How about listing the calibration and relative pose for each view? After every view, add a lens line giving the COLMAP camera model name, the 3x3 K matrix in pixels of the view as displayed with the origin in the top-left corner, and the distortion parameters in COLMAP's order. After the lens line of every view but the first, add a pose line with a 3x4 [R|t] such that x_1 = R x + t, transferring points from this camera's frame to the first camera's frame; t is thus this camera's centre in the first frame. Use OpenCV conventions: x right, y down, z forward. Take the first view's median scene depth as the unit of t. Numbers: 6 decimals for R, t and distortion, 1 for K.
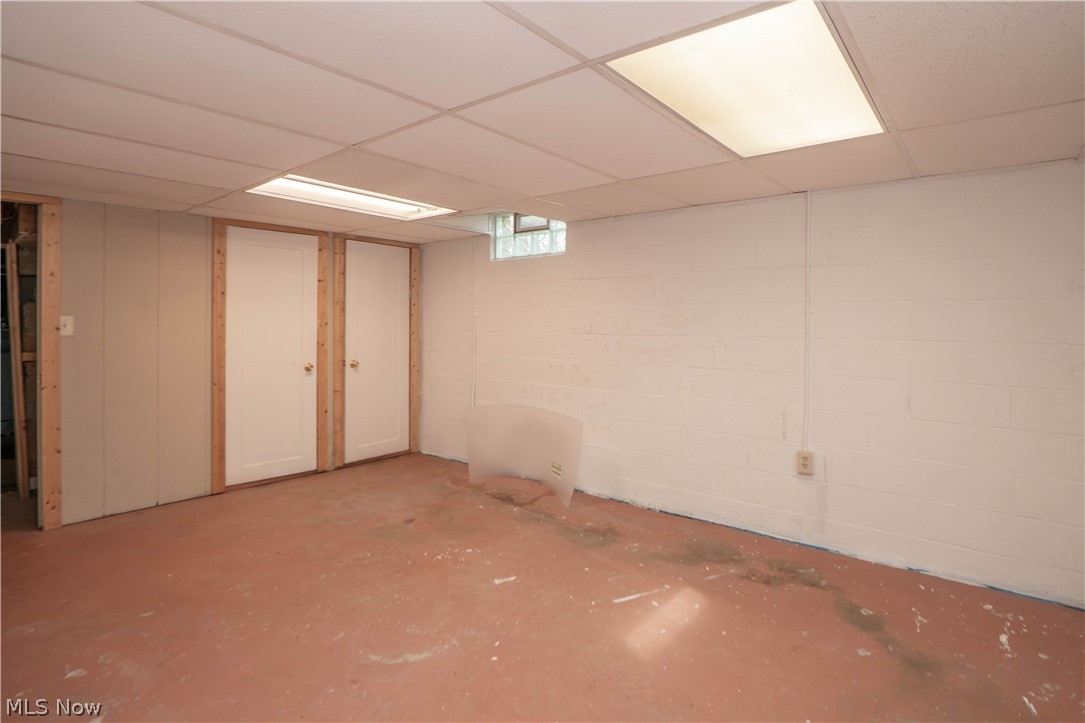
lens RADIAL K [[550.0, 0, 519.8], [0, 550.0, 361.8], [0, 0, 1]] dist [-0.035311, 0.000259]
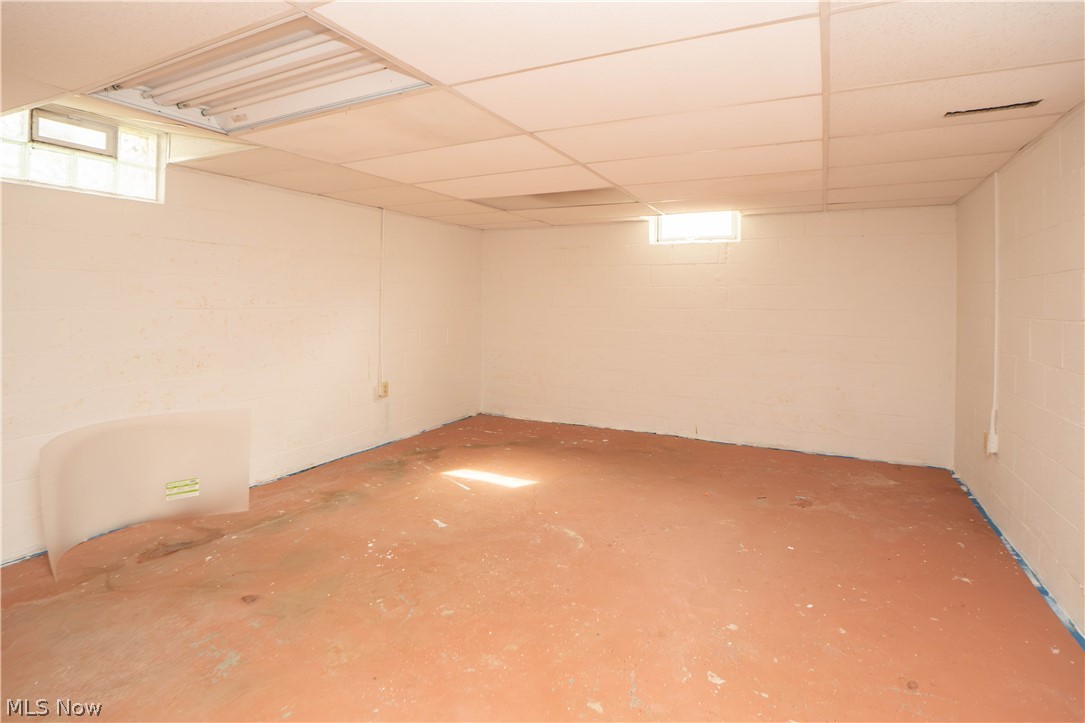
lens RADIAL K [[550.0, 0, 519.8], [0, 550.0, 361.8], [0, 0, 1]] dist [-0.035311, 0.000259]
pose [[-0.200207, -0.114225, 0.973073, -0.861192], [0.062446, 0.989674, 0.129021, -0.053275], [-0.977762, 0.086596, -0.191006, 0.779841]]
